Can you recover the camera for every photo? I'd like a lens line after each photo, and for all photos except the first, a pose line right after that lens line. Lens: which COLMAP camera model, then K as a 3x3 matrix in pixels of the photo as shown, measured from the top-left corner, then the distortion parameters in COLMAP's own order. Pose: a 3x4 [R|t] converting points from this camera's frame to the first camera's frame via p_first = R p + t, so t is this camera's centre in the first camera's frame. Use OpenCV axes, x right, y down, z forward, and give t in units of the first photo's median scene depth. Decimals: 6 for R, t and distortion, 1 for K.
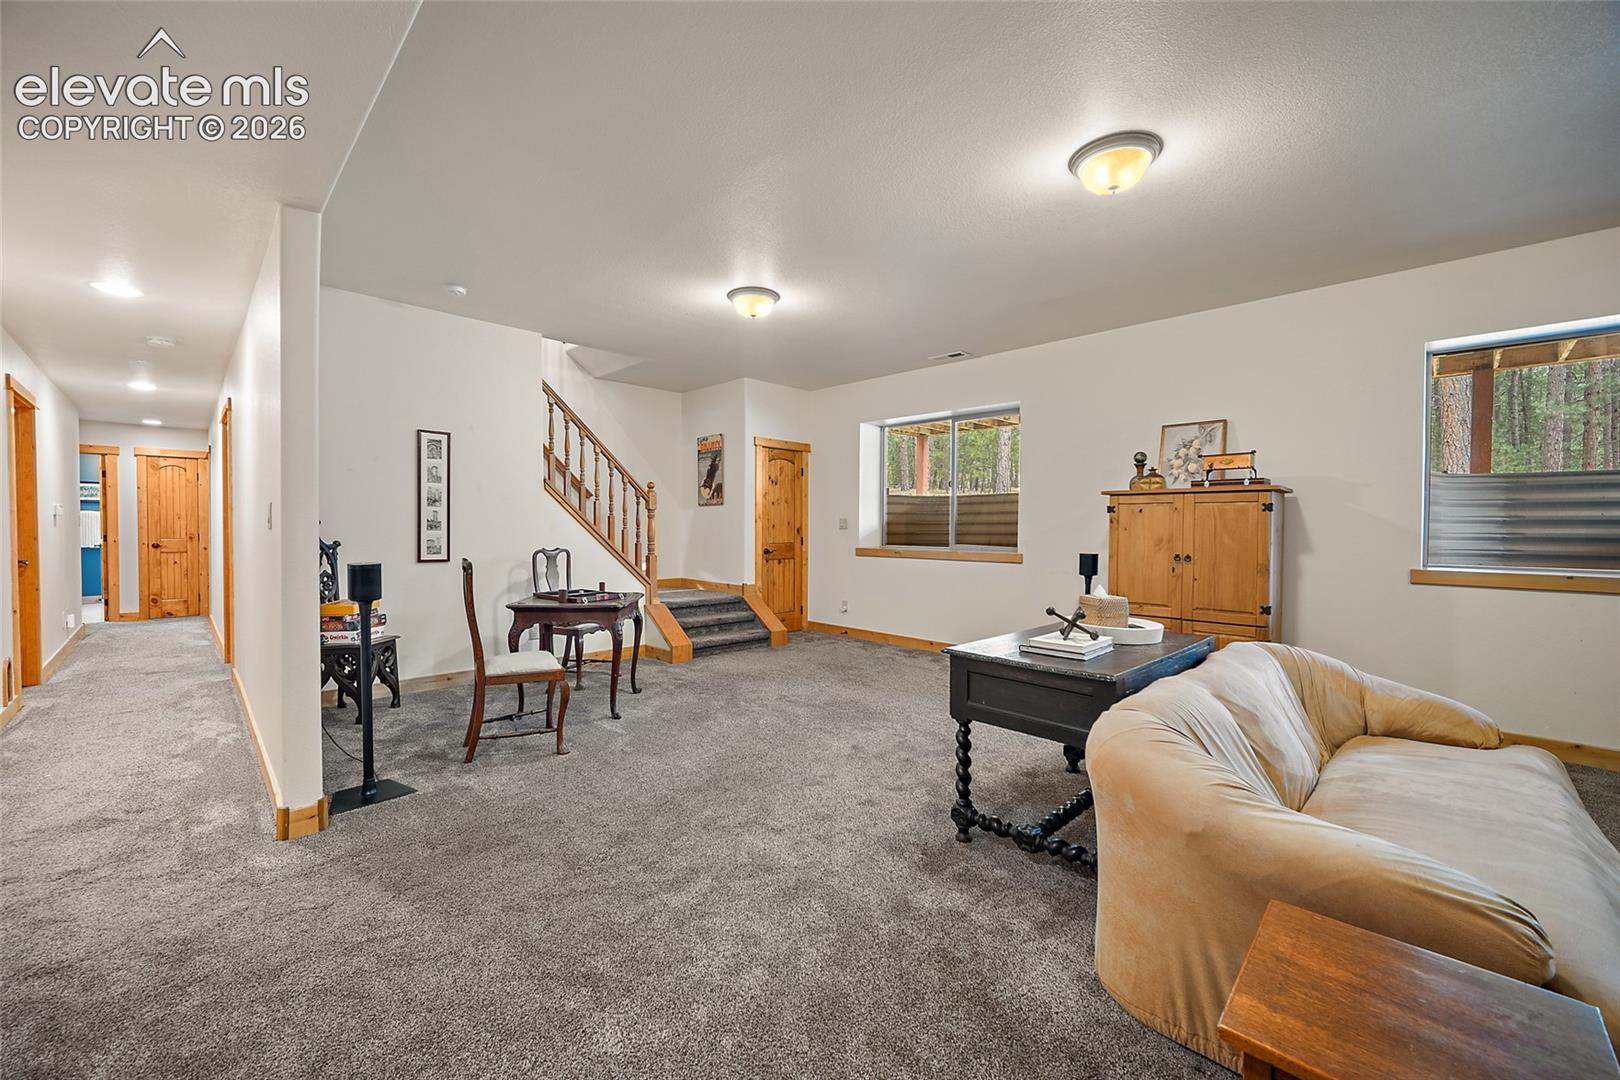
lens RADIAL K [[634.1, 0, 804.7], [0, 634.1, 536.3], [0, 0, 1]] dist [-0.002653, 0.000355]
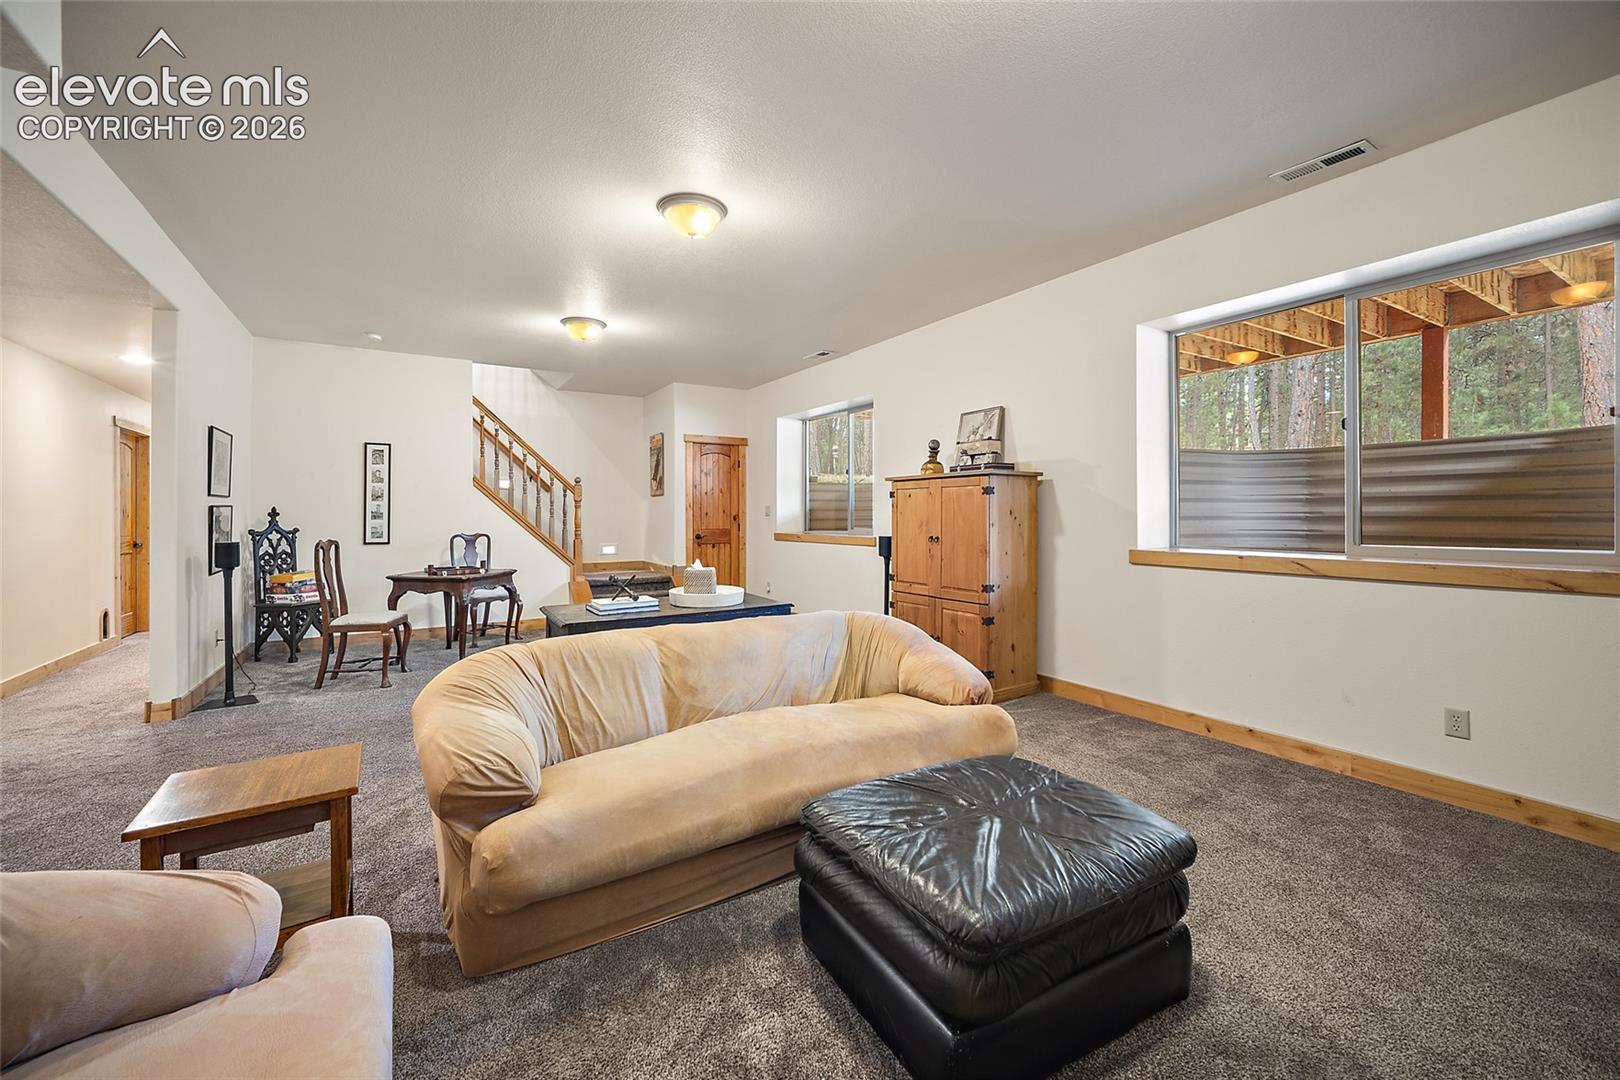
lens RADIAL K [[634.1, 0, 783.4], [0, 634.1, 509.9], [0, 0, 1]] dist [-0.002653, 0.000355]
pose [[0.975868, -0.012325, -0.218011, 0.502208], [0.007180, 0.999677, -0.024376, 0.007990], [0.218241, 0.022223, 0.975642, -0.080755]]
